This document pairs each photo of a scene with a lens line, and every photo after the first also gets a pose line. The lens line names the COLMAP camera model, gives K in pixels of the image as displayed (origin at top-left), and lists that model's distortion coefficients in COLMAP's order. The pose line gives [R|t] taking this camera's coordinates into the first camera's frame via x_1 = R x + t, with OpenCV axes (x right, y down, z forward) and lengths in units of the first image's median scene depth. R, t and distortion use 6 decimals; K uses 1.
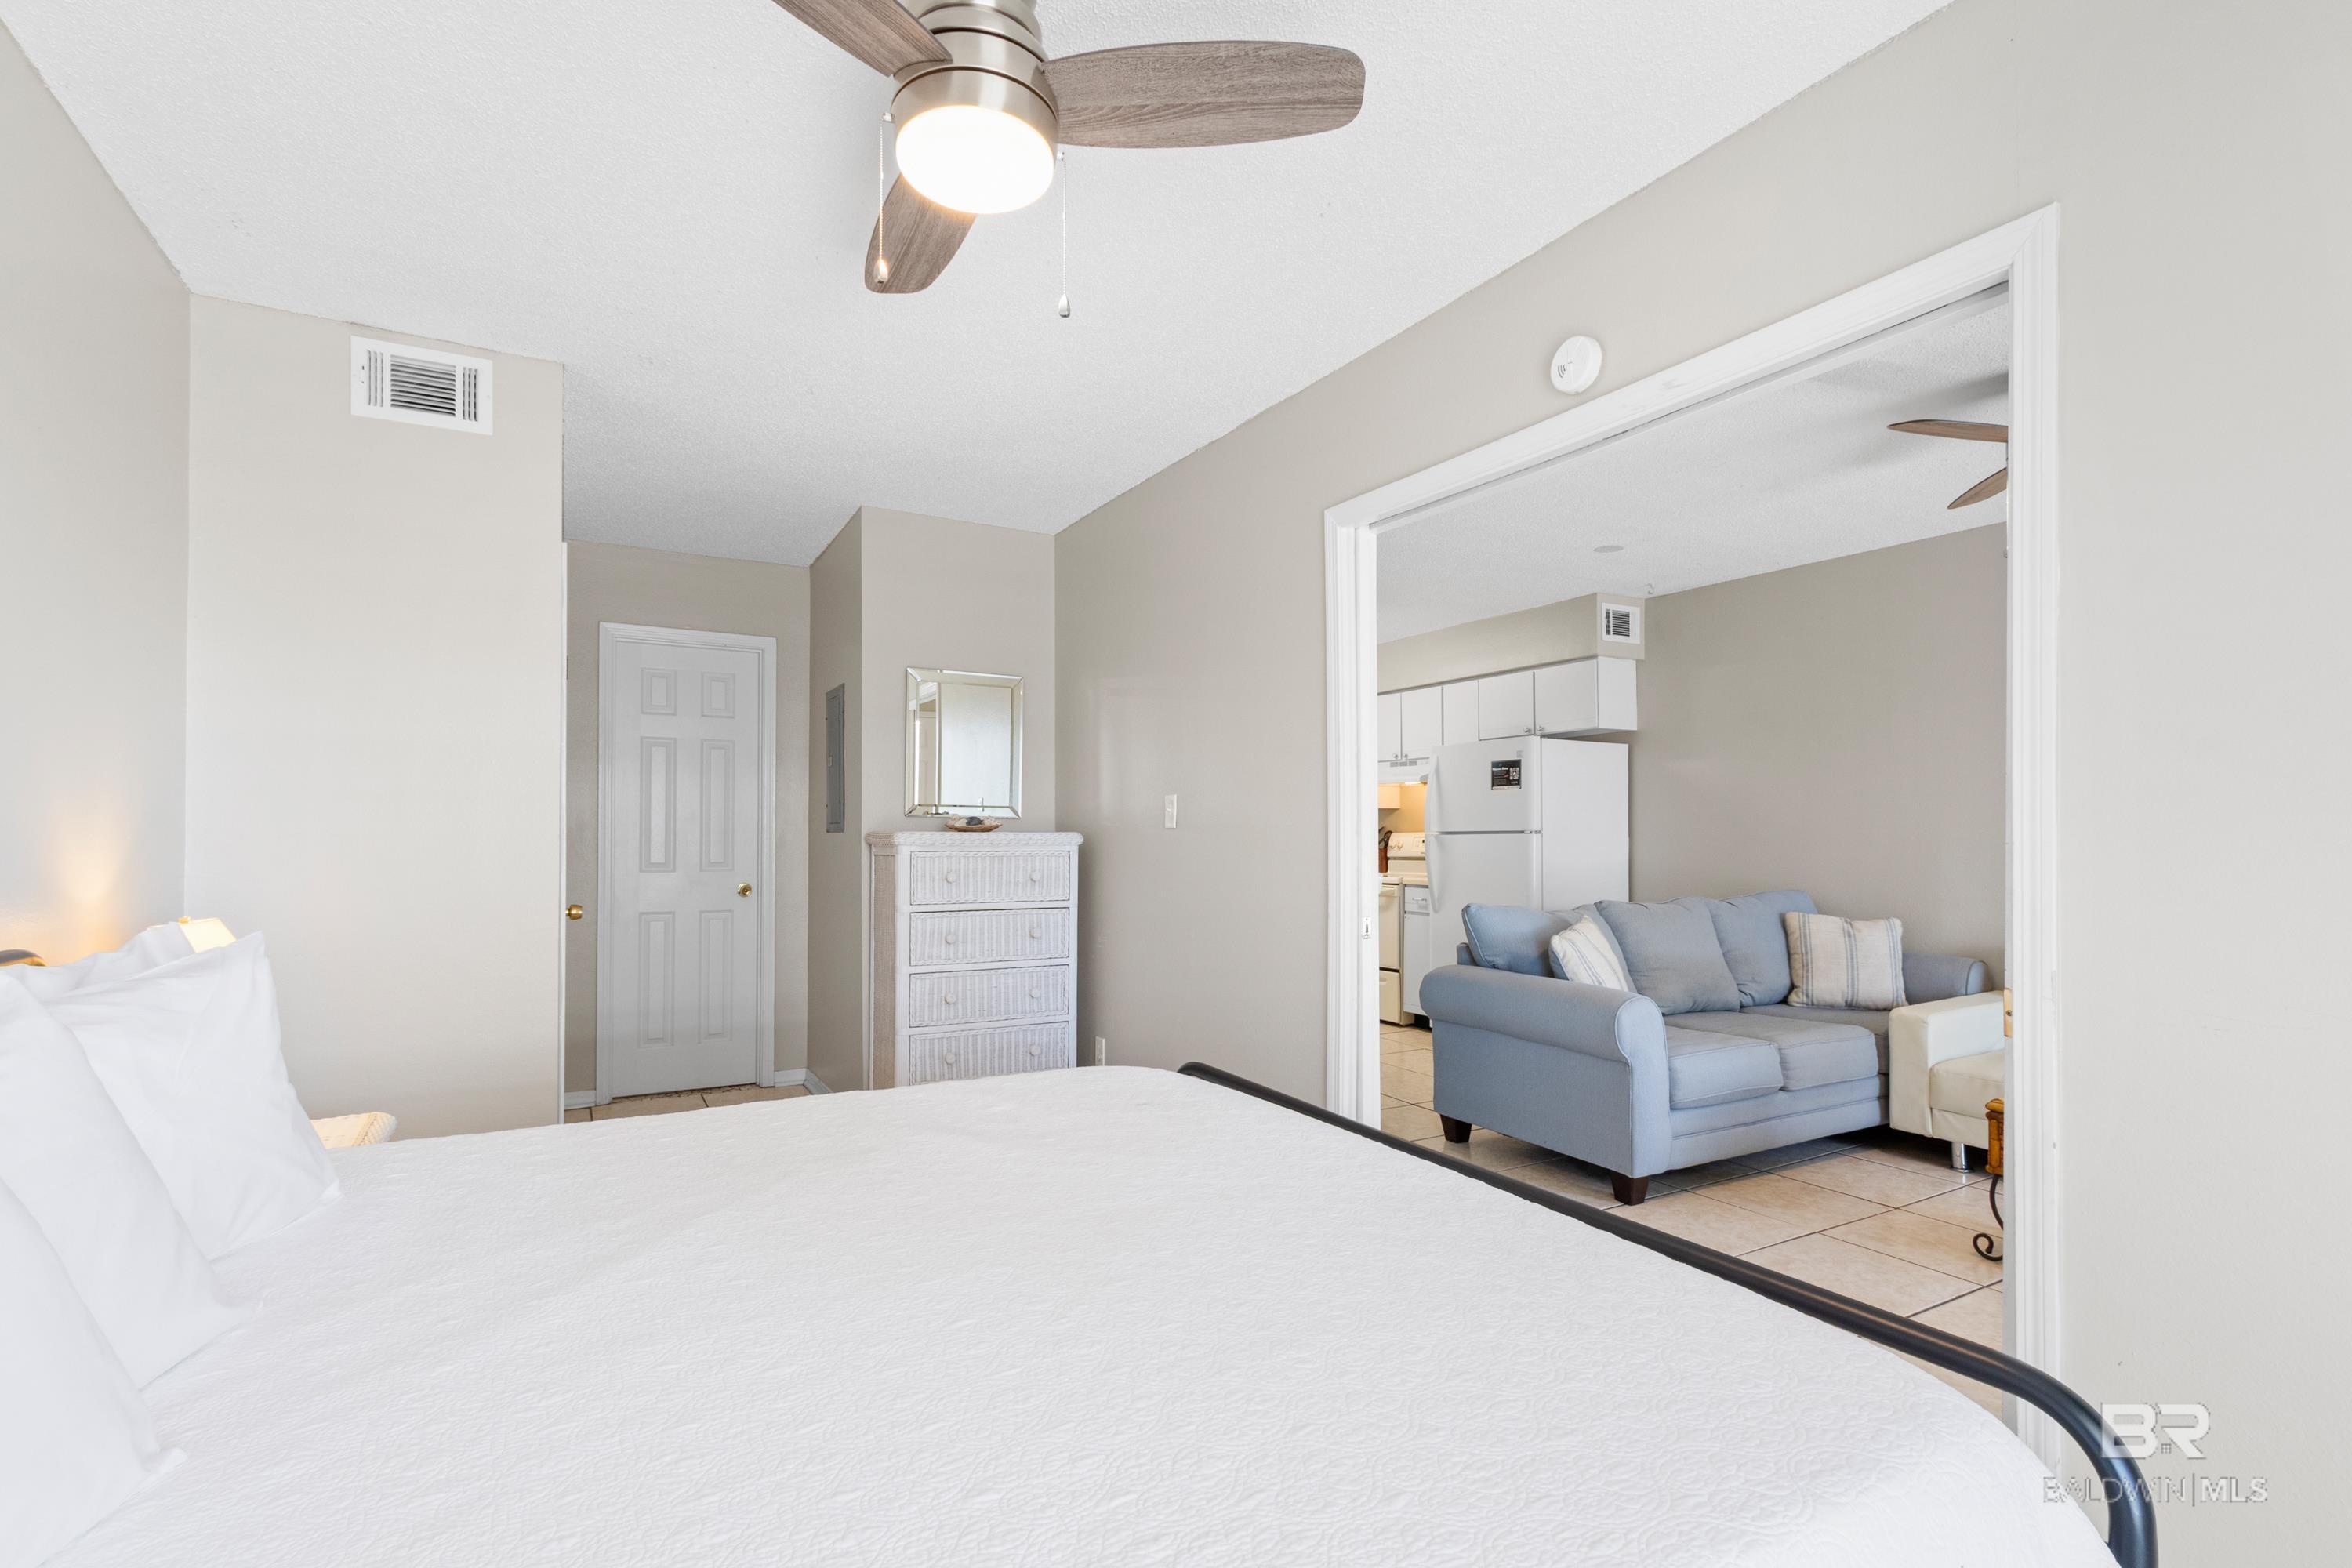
lens RADIAL K [[1071.6, 0, 1167.3], [0, 1071.6, 838.0], [0, 0, 1]] dist [0.002797, 0.000234]
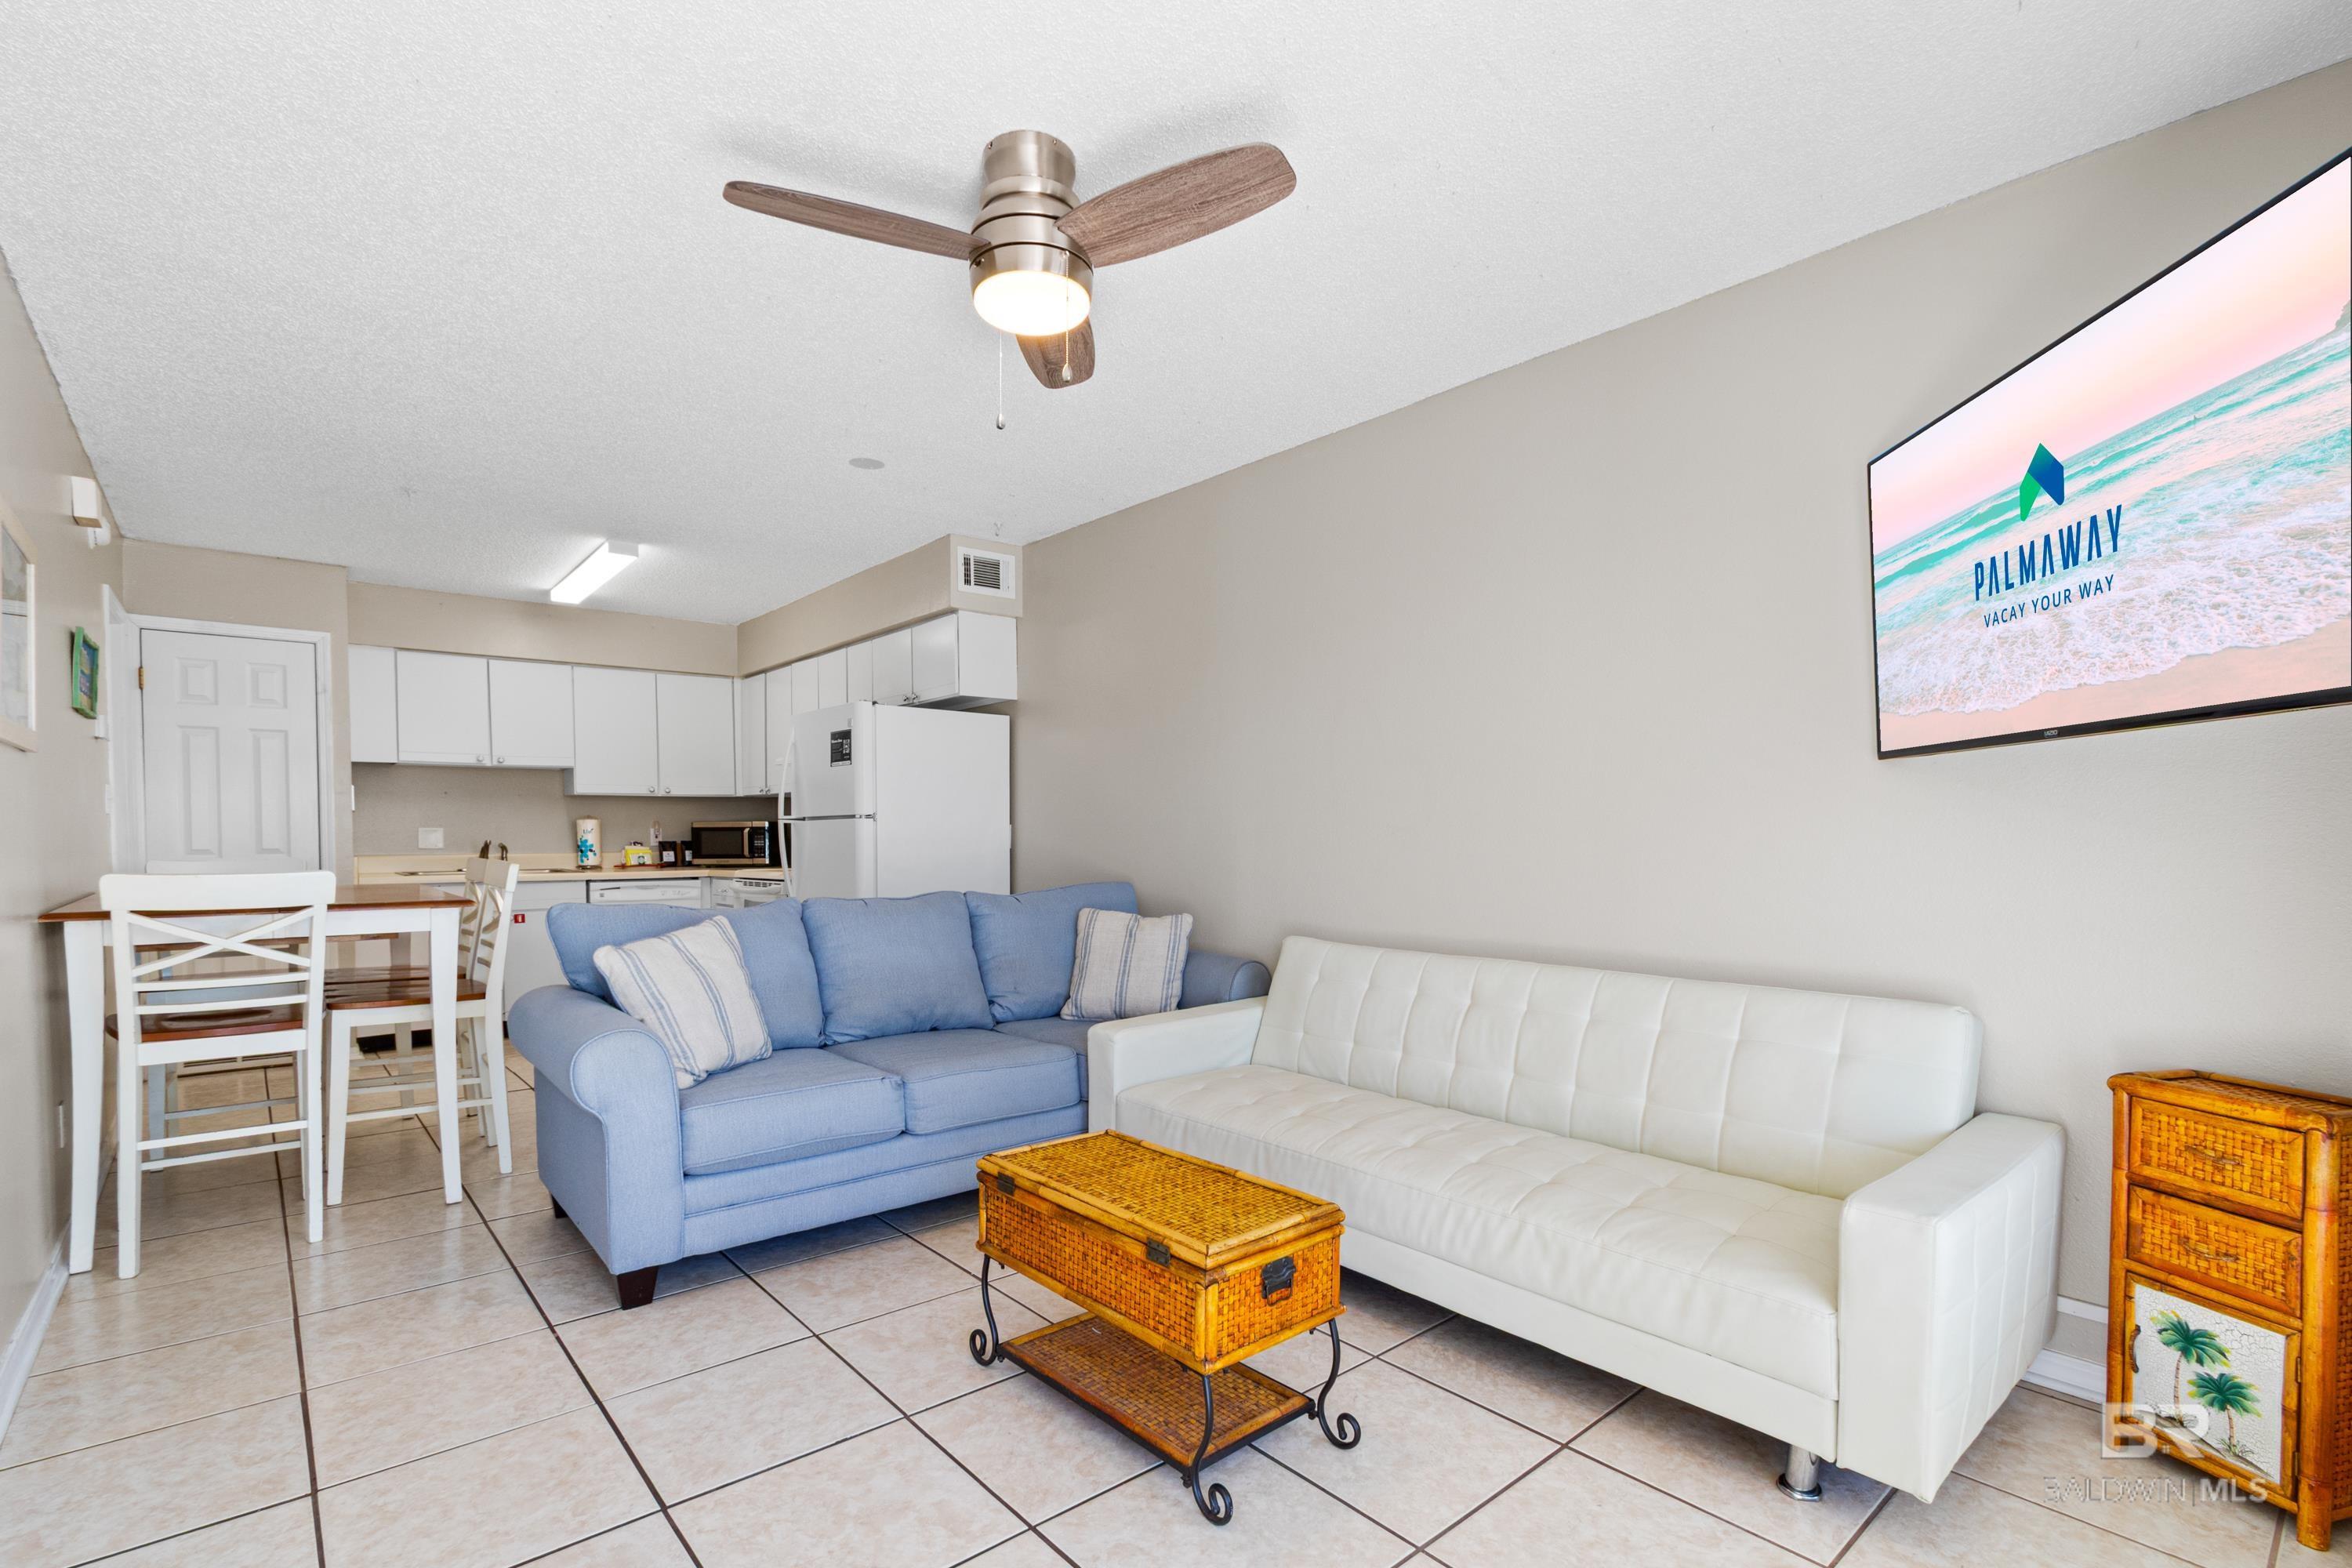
lens RADIAL K [[1079.7, 0, 1175.0], [0, 1079.7, 862.4], [0, 0, 1]] dist [0.001555, 0.000168]
pose [[0.978967, -0.005644, 0.203939, 0.401872], [0.001119, 0.999751, 0.022299, 0.011634], [-0.204014, -0.021602, 0.978730, 0.125202]]
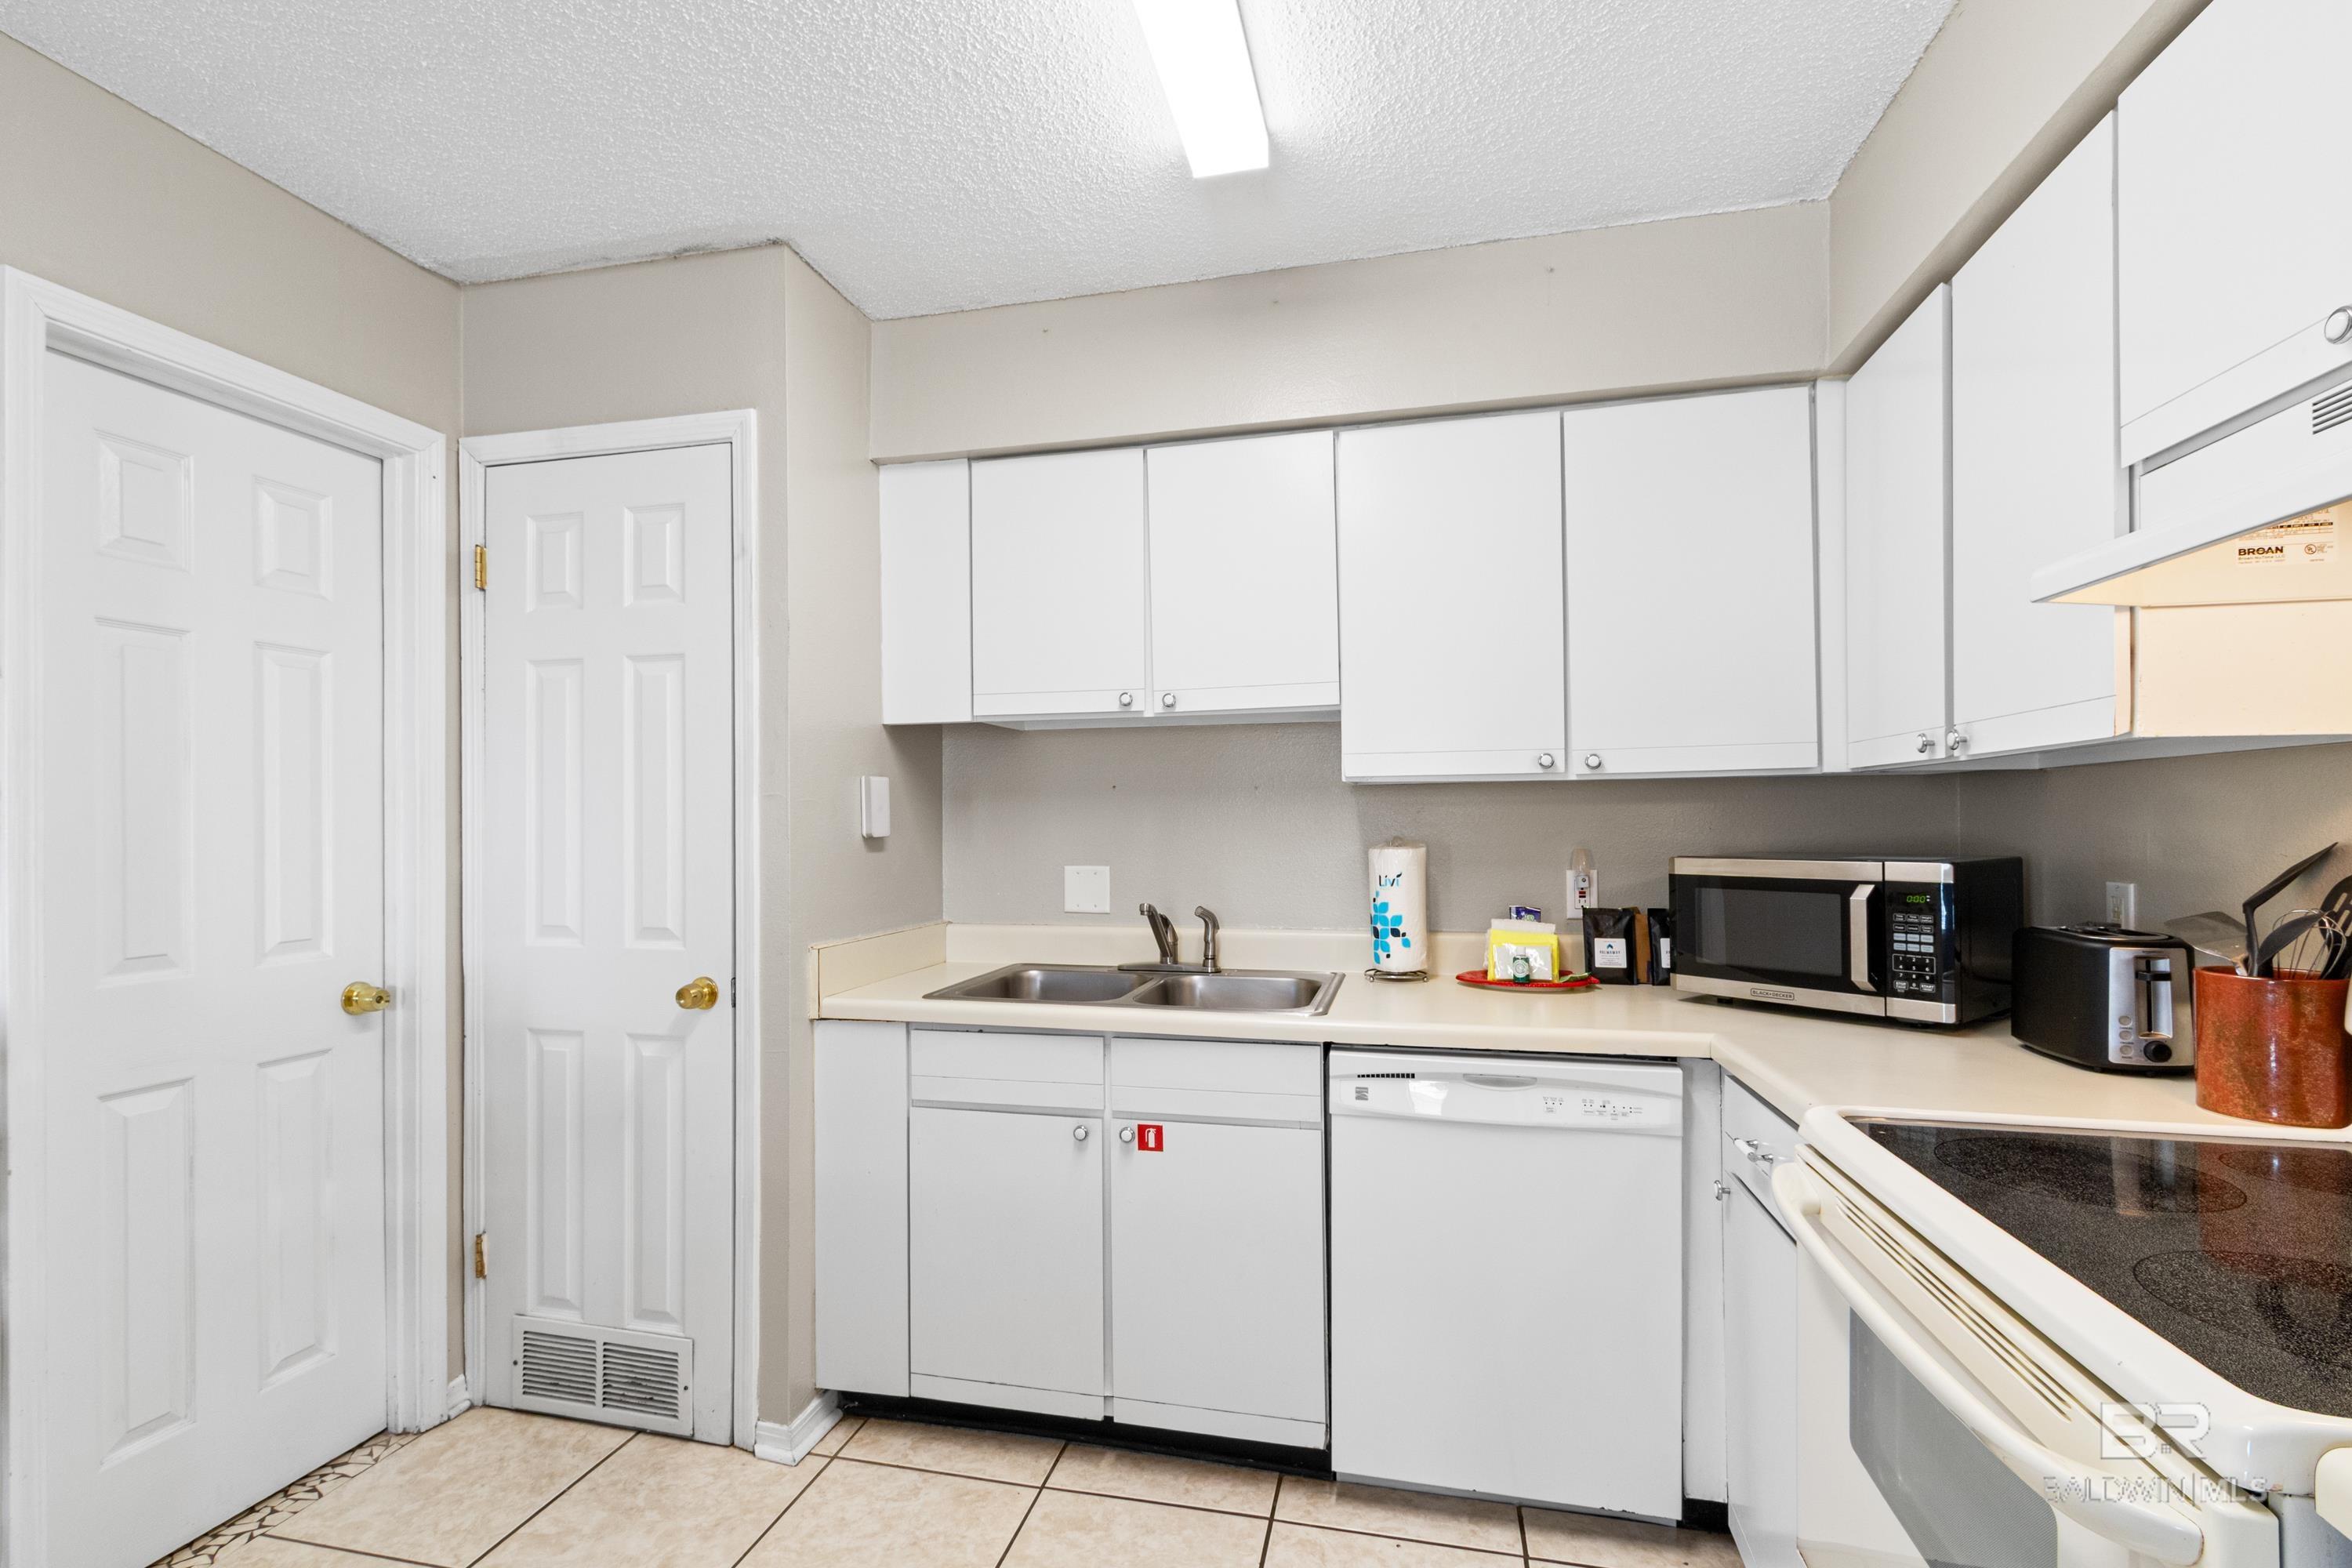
lens RADIAL K [[1079.2, 0, 1165.8], [0, 1079.2, 816.0], [0, 0, 1]] dist [-0.001753, 0.000000]
pose [[0.739440, -0.005215, -0.673203, 0.244820], [-0.000764, 0.999963, -0.008585, -0.018755], [0.673222, 0.006862, 0.739408, 1.017039]]
